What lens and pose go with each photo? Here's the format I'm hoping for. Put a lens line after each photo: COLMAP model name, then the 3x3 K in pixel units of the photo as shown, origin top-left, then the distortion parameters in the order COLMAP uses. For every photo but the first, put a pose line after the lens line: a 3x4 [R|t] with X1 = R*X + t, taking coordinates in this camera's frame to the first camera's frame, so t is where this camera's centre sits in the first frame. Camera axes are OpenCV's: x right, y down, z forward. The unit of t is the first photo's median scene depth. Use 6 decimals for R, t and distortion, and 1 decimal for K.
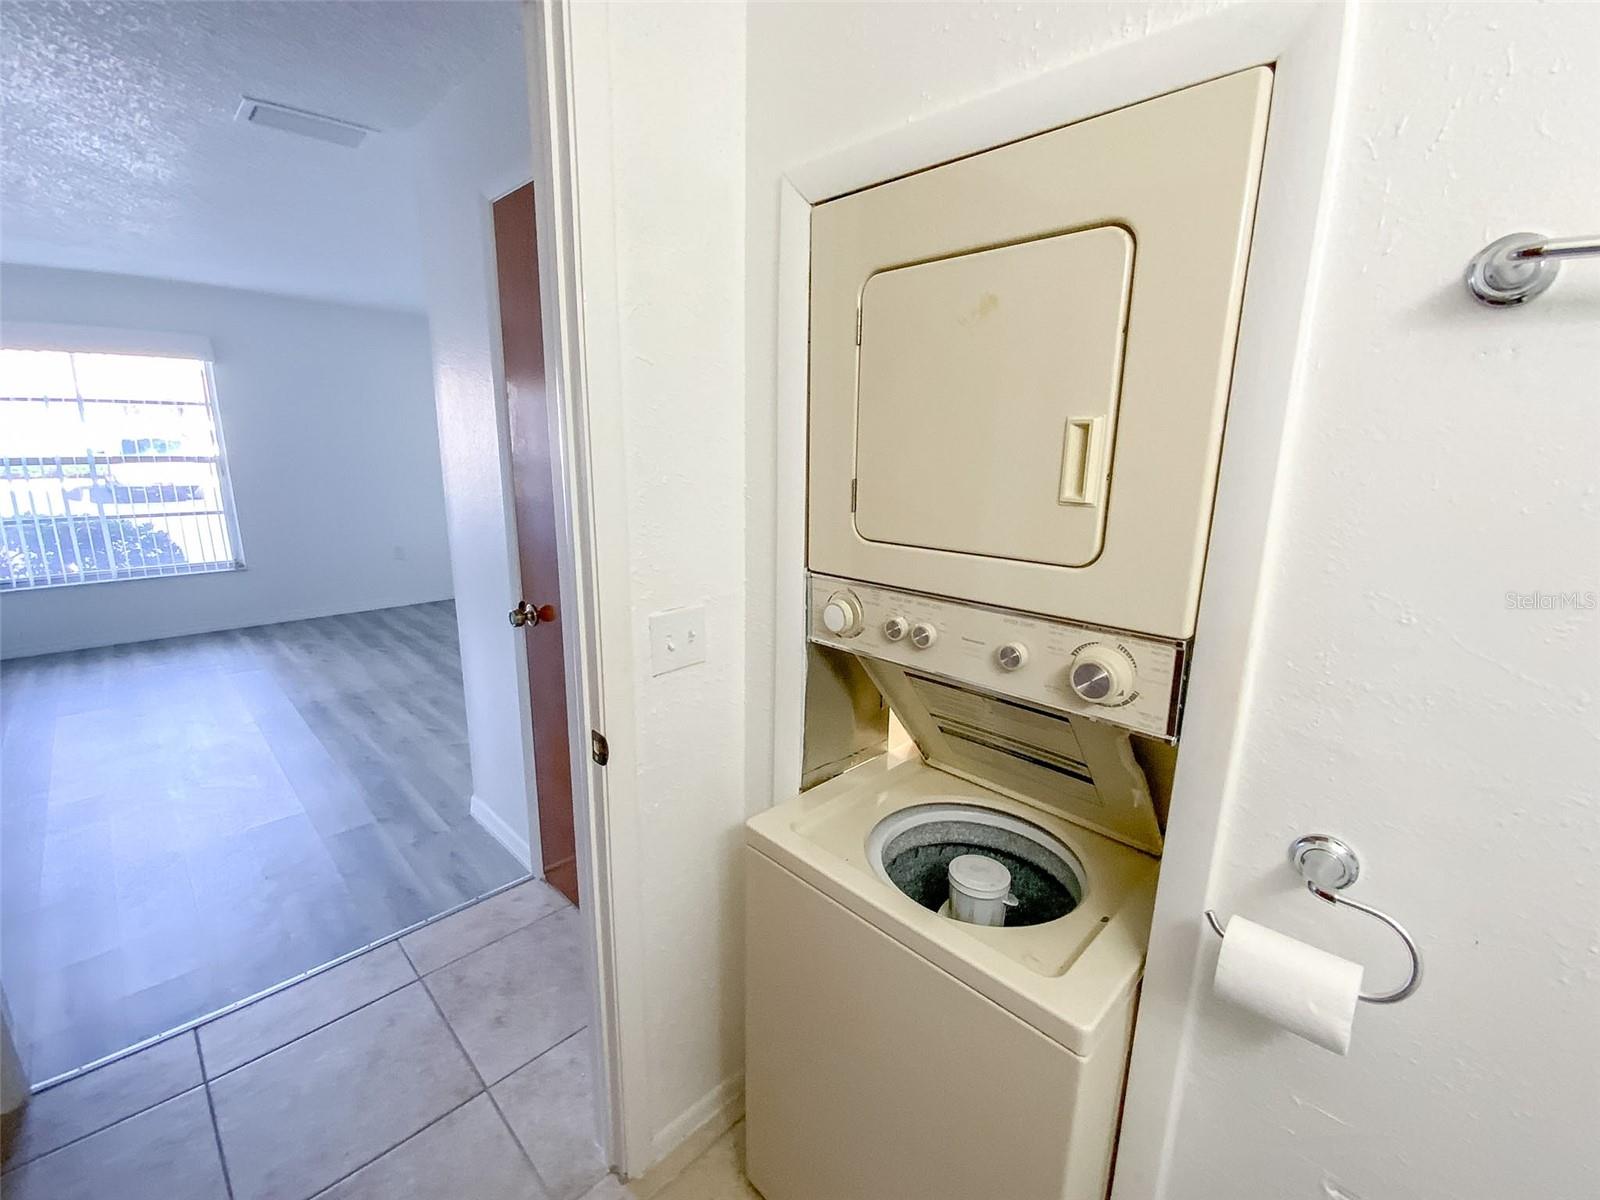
lens RADIAL K [[701.2, 0, 799.8], [0, 701.2, 596.5], [0, 0, 1]] dist [-0.000744, -0.000287]
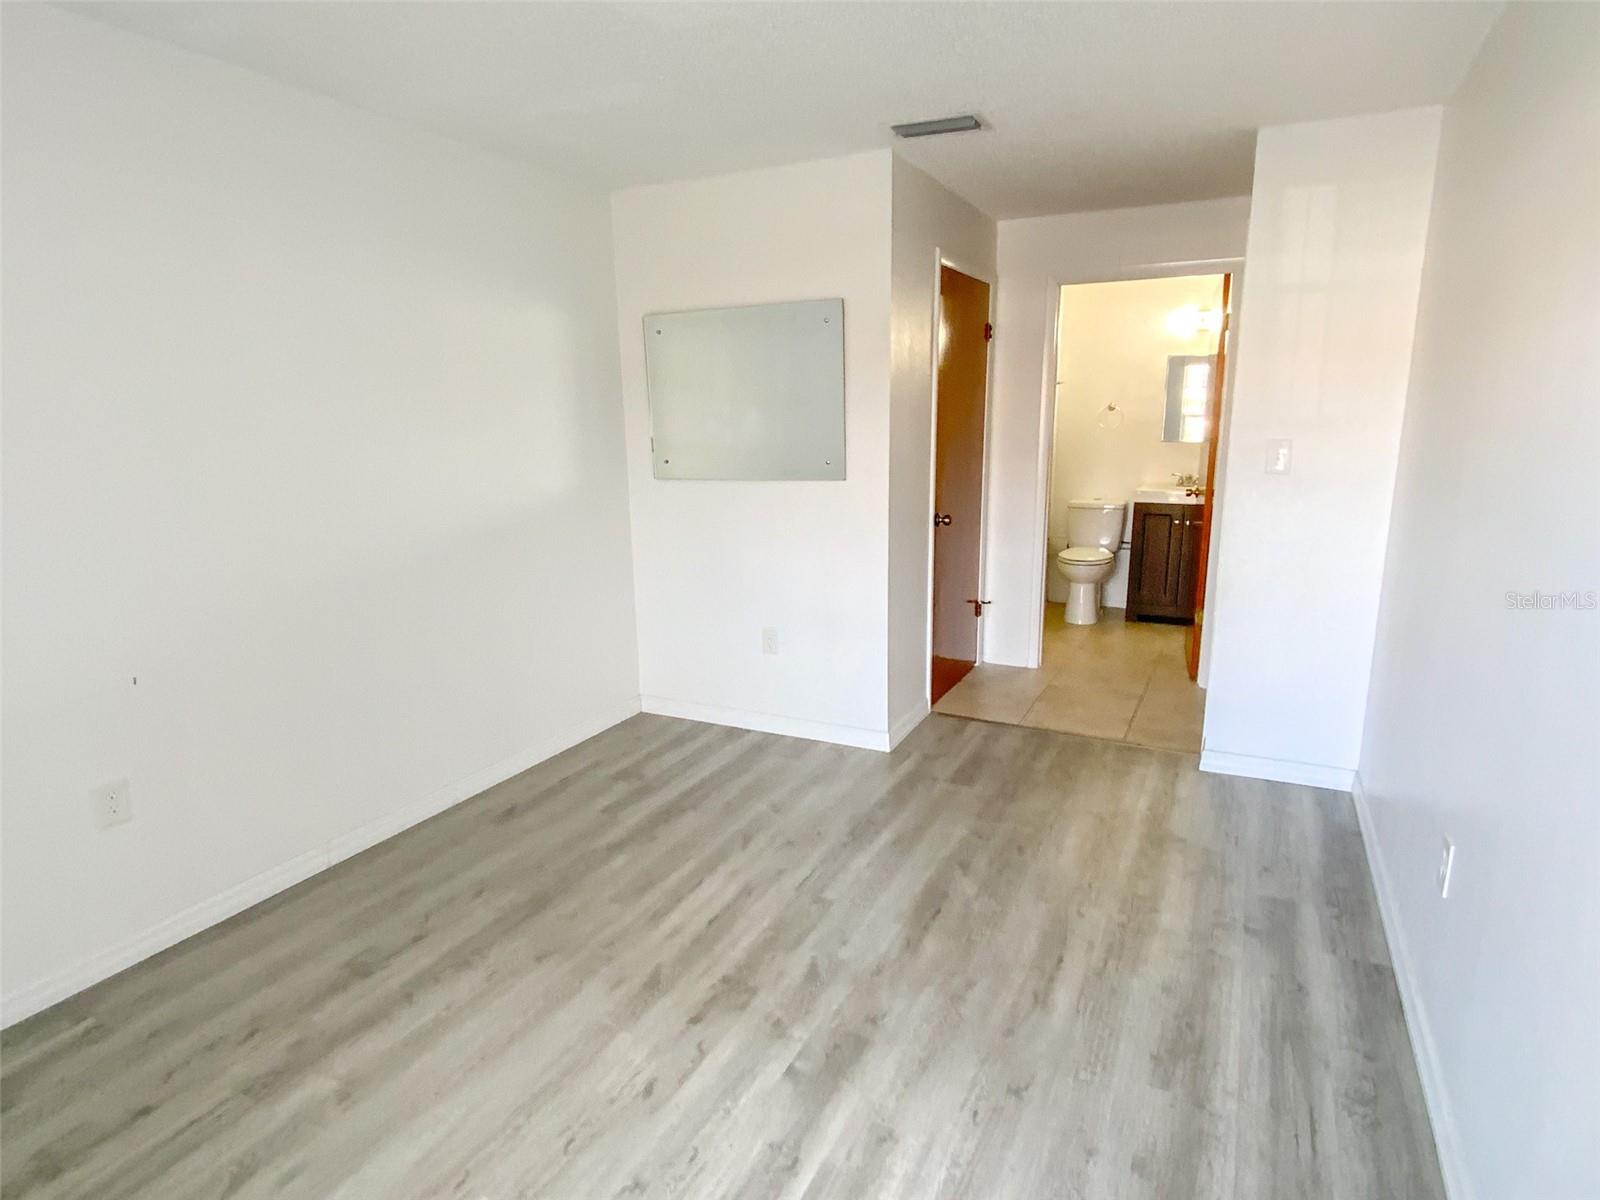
lens RADIAL K [[887.0, 0, 800.0], [0, 887.0, 600.0], [0, 0, 1]] dist [-0.000073, -0.002148]
pose [[-0.326640, -0.197954, 0.924187, -0.925753], [0.218194, 0.935615, 0.277519, -0.188600], [-0.919618, 0.292300, -0.262417, 0.788286]]
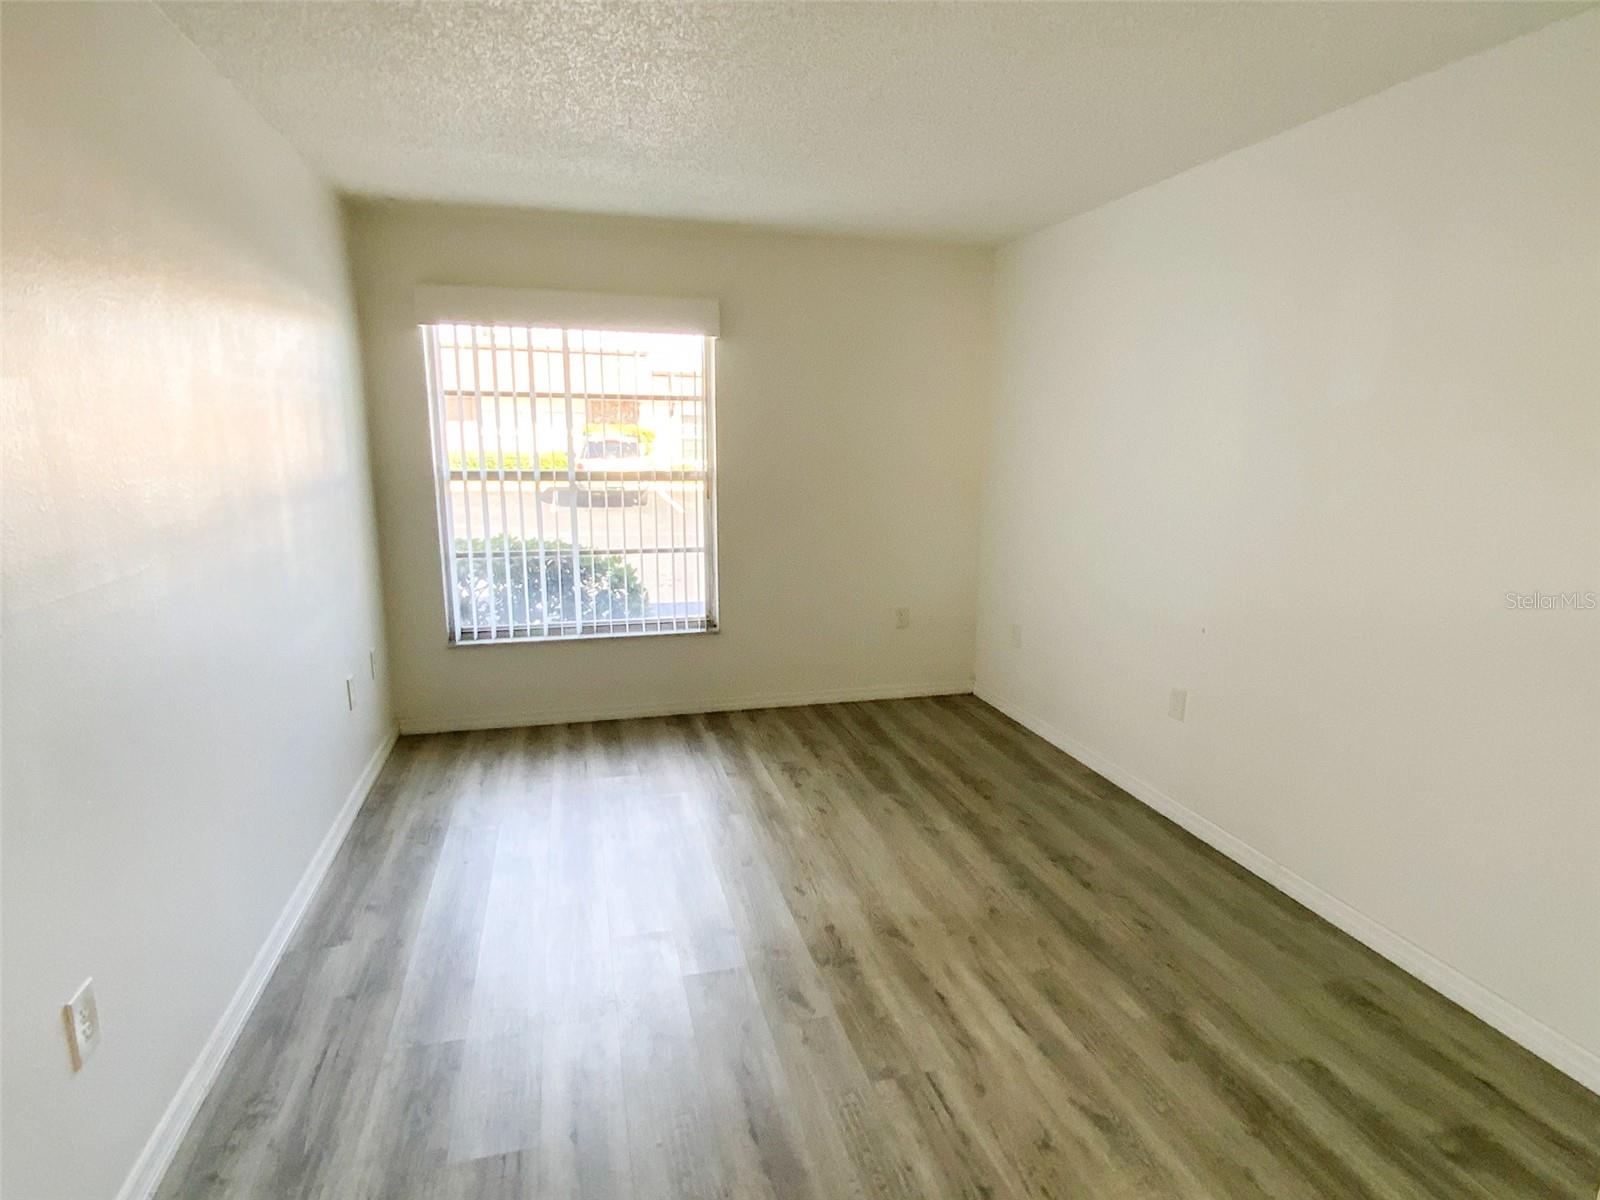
lens RADIAL K [[887.0, 0, 800.0], [0, 887.0, 600.0], [0, 0, 1]] dist [-0.000073, -0.002148]
pose [[0.867311, 0.091851, -0.489218, -0.311506], [-0.110814, 0.993792, -0.009872, -0.074645], [0.485275, 0.062774, 0.872105, 0.286875]]
